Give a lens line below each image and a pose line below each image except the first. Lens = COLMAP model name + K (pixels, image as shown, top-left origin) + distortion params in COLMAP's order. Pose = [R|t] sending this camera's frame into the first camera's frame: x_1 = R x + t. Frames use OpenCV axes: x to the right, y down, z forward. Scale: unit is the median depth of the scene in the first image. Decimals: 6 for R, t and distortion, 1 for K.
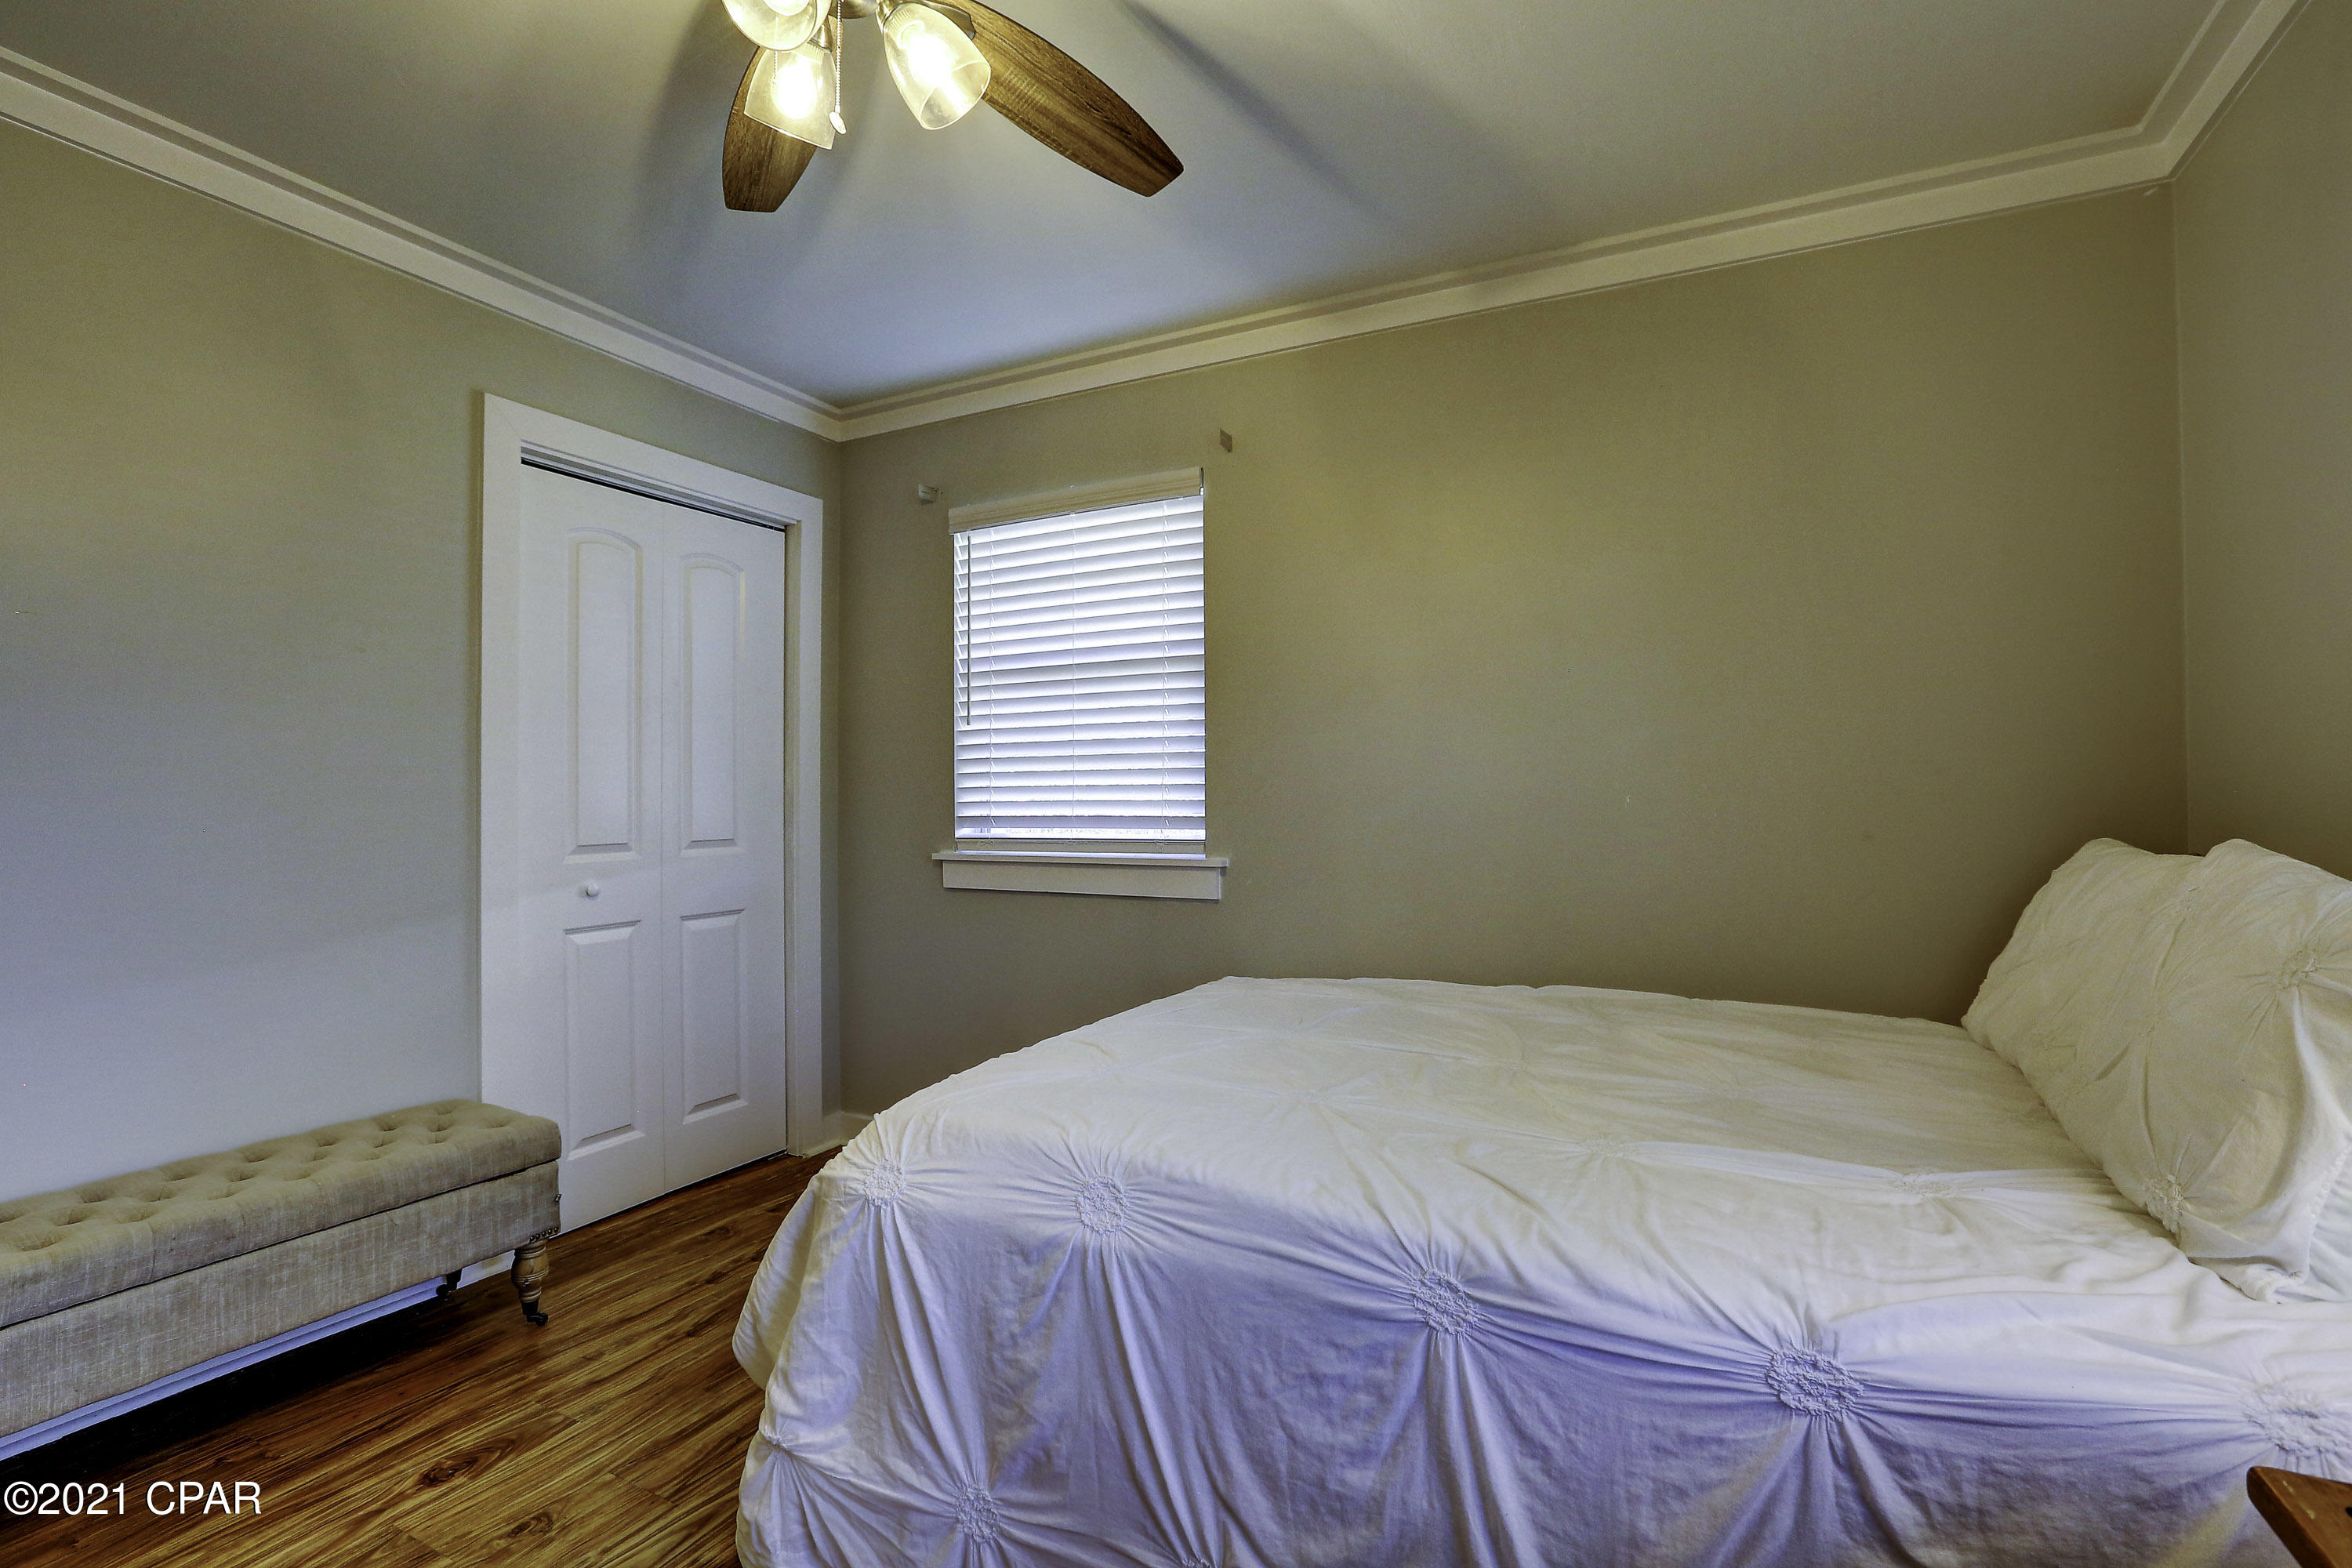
lens RADIAL K [[1067.0, 0, 1169.5], [0, 1067.0, 779.4], [0, 0, 1]] dist [-0.047754, 0.014997]
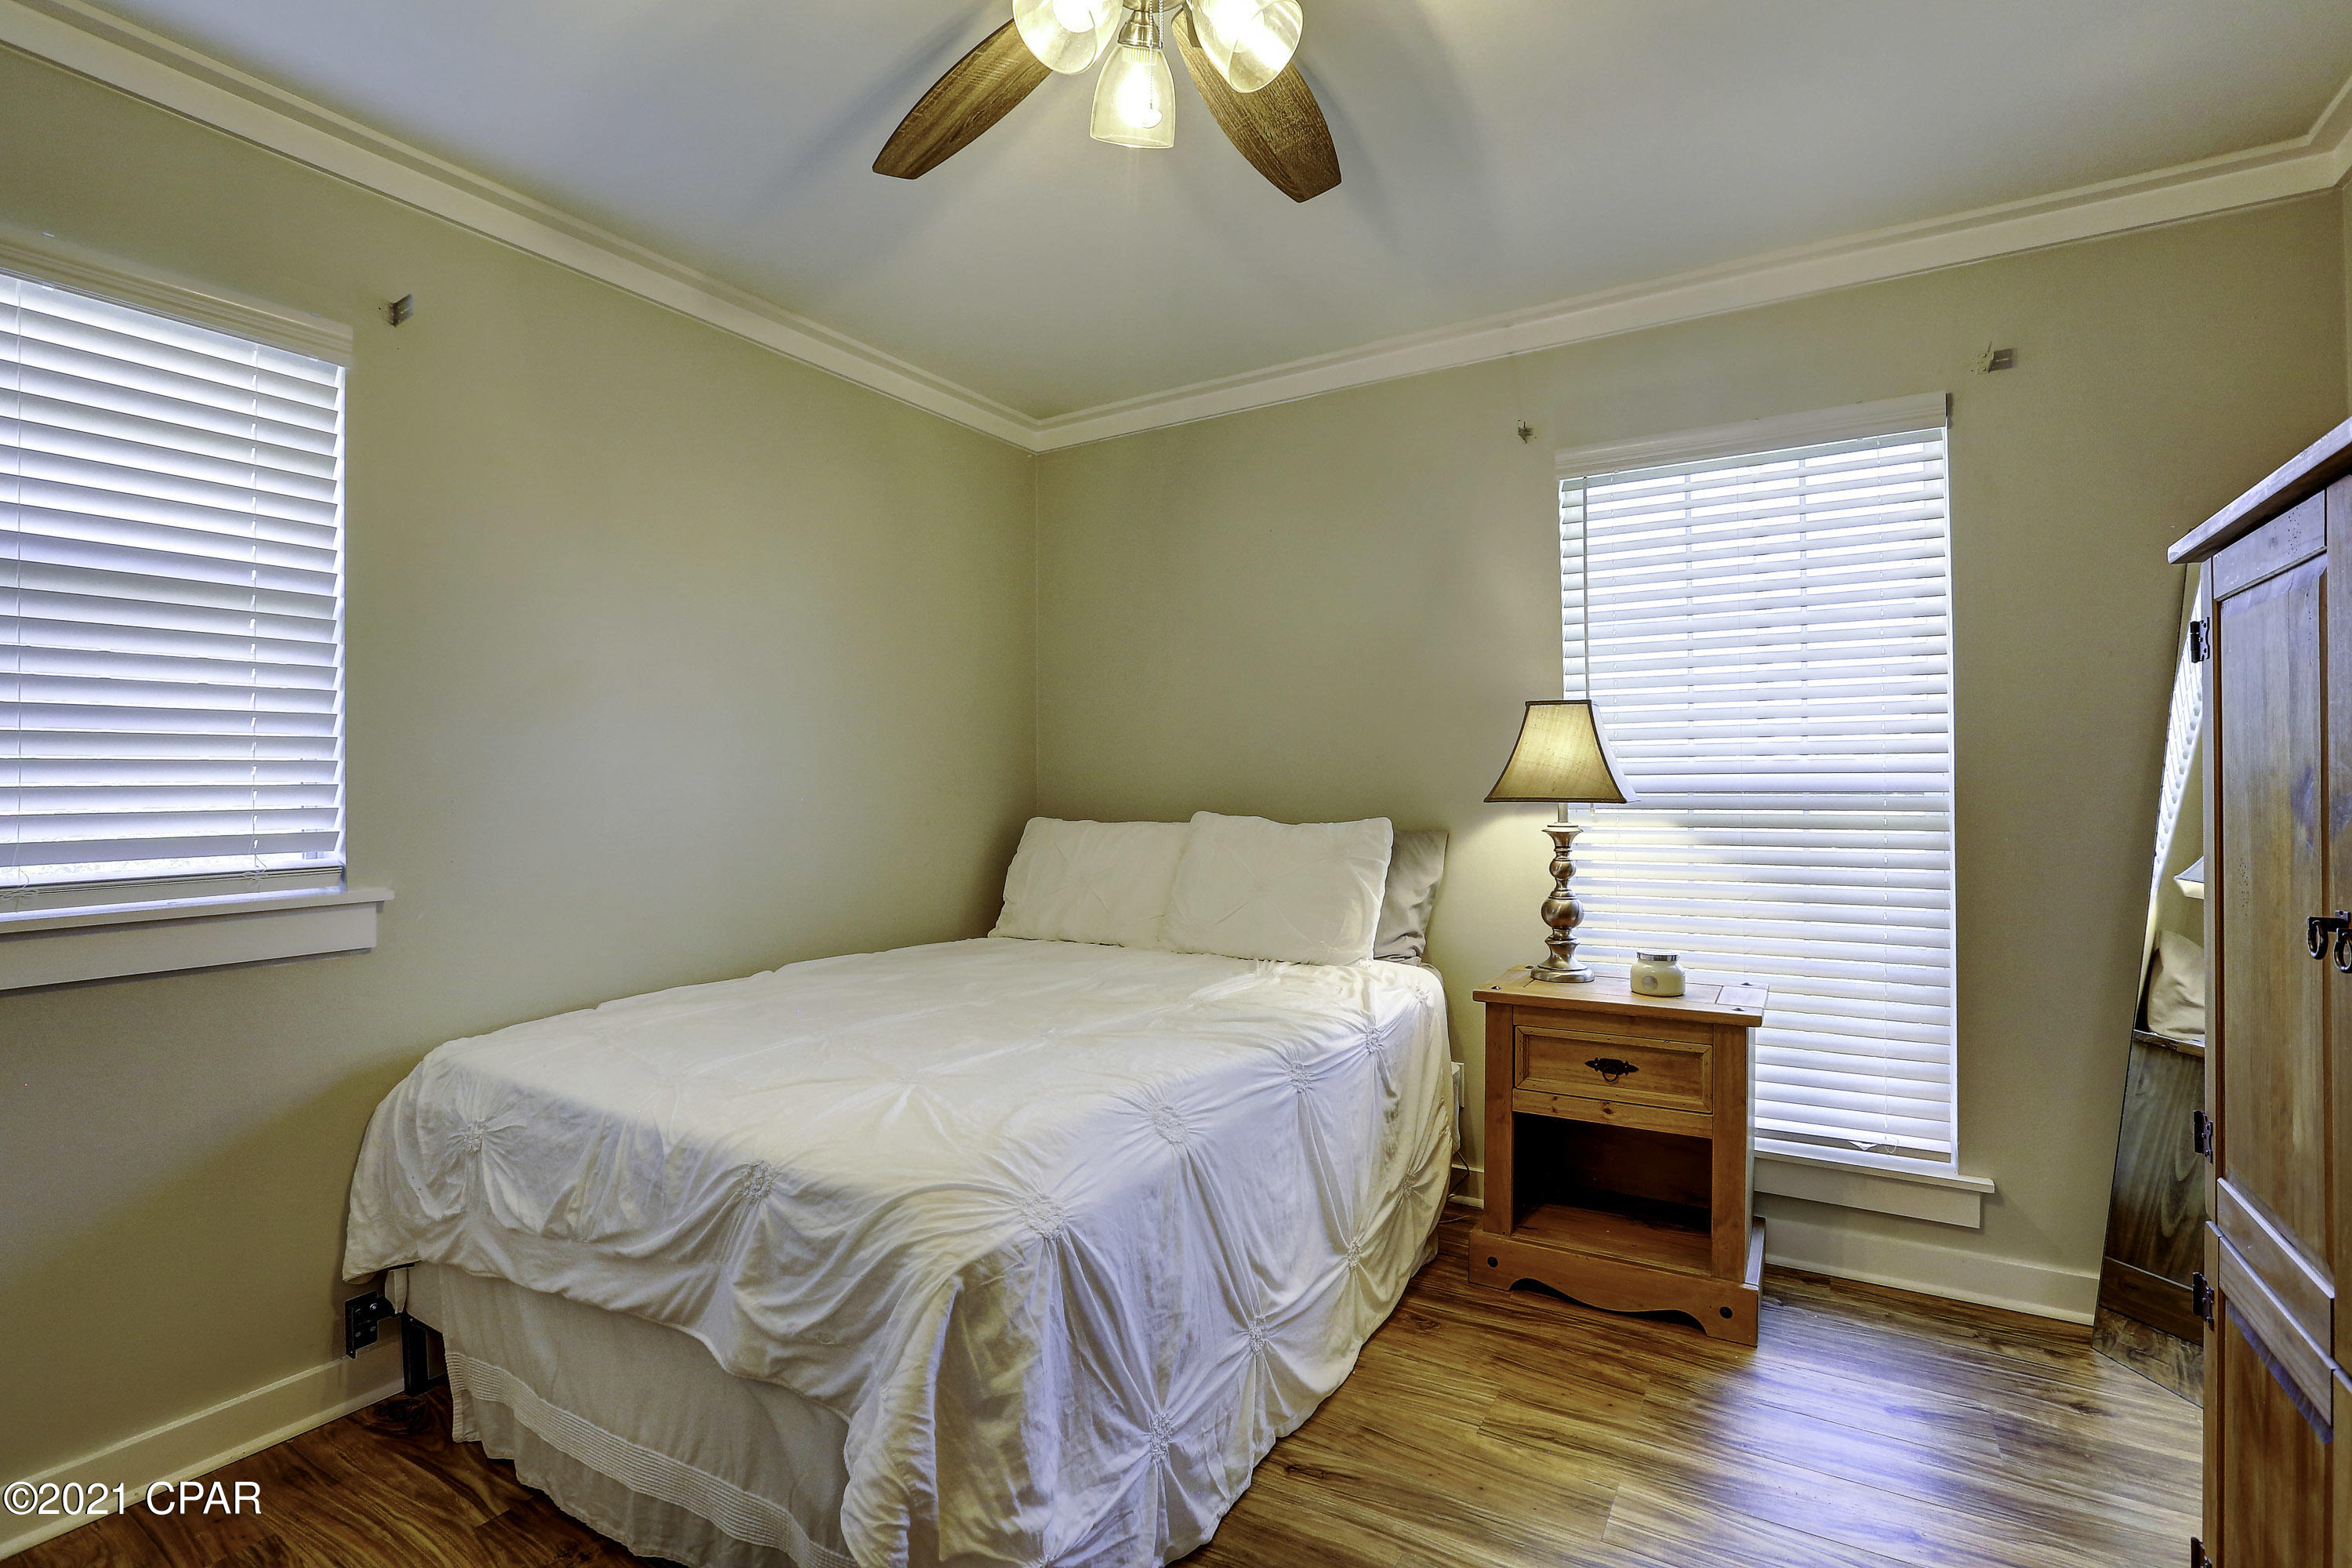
lens RADIAL K [[1067.0, 0, 1170.2], [0, 1067.0, 781.3], [0, 0, 1]] dist [-0.047754, 0.014997]
pose [[0.091308, 0.006016, 0.995805, -0.735170], [-0.004377, 0.999975, -0.005640, 0.004287], [-0.995813, -0.003843, 0.091332, 0.500694]]
